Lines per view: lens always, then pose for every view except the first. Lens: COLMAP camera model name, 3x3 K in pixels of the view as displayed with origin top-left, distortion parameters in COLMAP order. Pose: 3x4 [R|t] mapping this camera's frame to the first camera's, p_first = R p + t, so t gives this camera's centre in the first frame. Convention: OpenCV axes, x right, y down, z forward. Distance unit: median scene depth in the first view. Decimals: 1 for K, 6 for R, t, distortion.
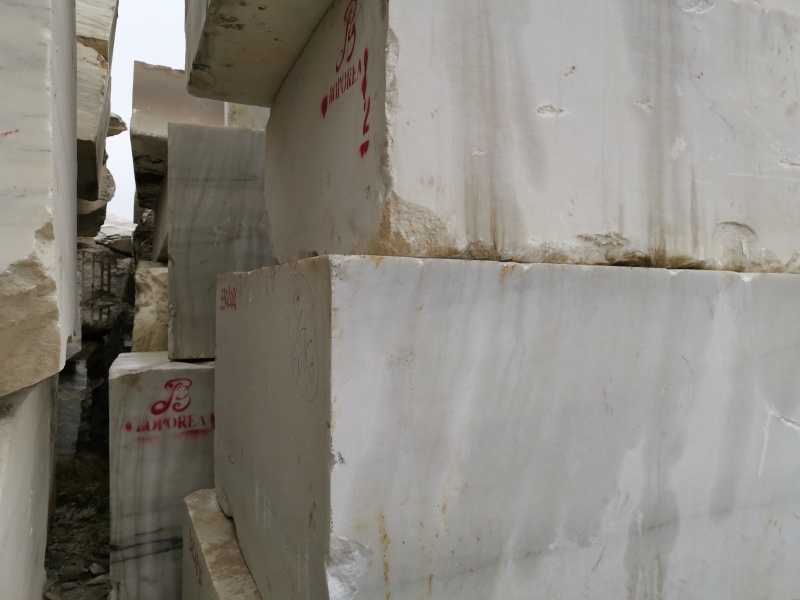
lens RADIAL K [[609.2, 0, 392.0], [0, 609.2, 295.3], [0, 0, 1]] dist [0.055963, -0.052003]
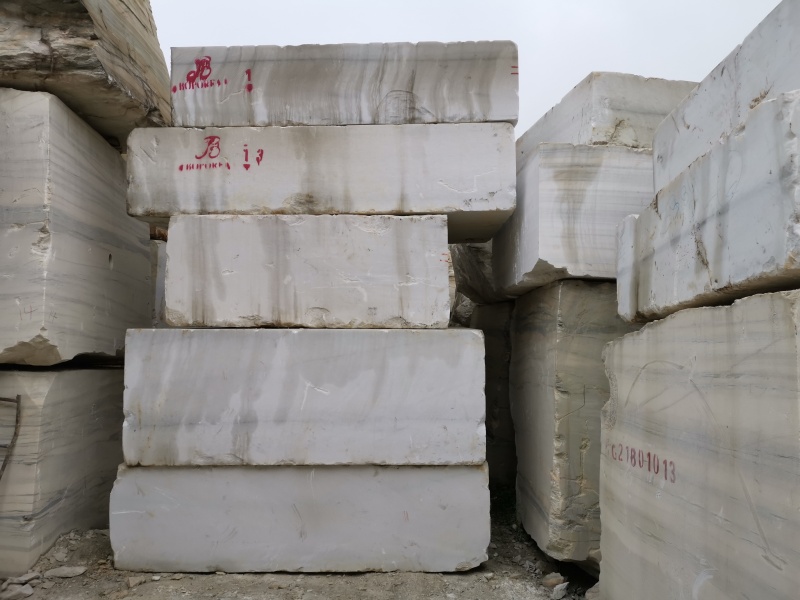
lens RADIAL K [[609.2, 0, 396.0], [0, 609.2, 295.7], [0, 0, 1]] dist [0.055963, -0.052003]
pose [[0.913760, -0.029140, -0.405207, 1.967116], [0.011514, 0.998881, -0.045871, -0.056228], [0.406090, 0.037249, 0.913074, -1.149718]]
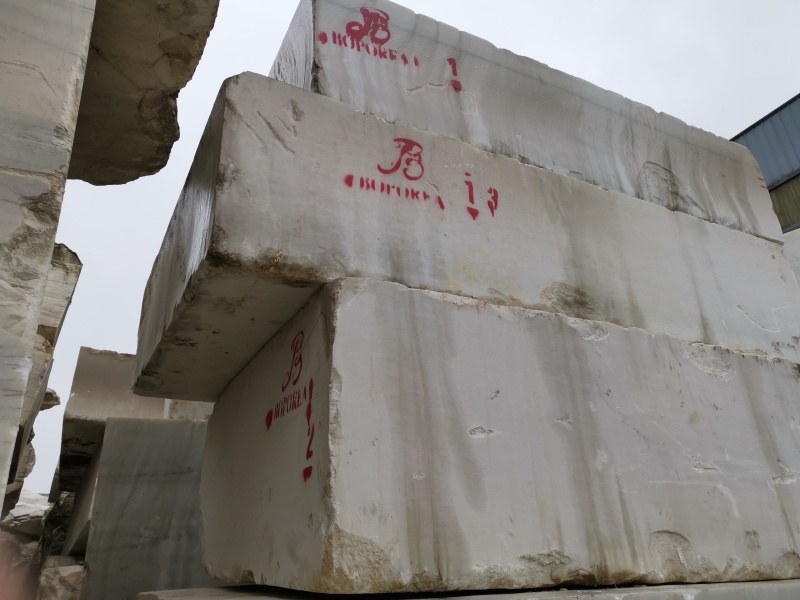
lens RADIAL K [[609.2, 0, 391.2], [0, 609.2, 294.1], [0, 0, 1]] dist [0.055963, -0.052003]
pose [[0.995186, 0.004888, 0.097878, -0.006892], [0.033970, 0.919629, -0.391315, -0.102542], [-0.091924, 0.392757, 0.915037, -0.064556]]
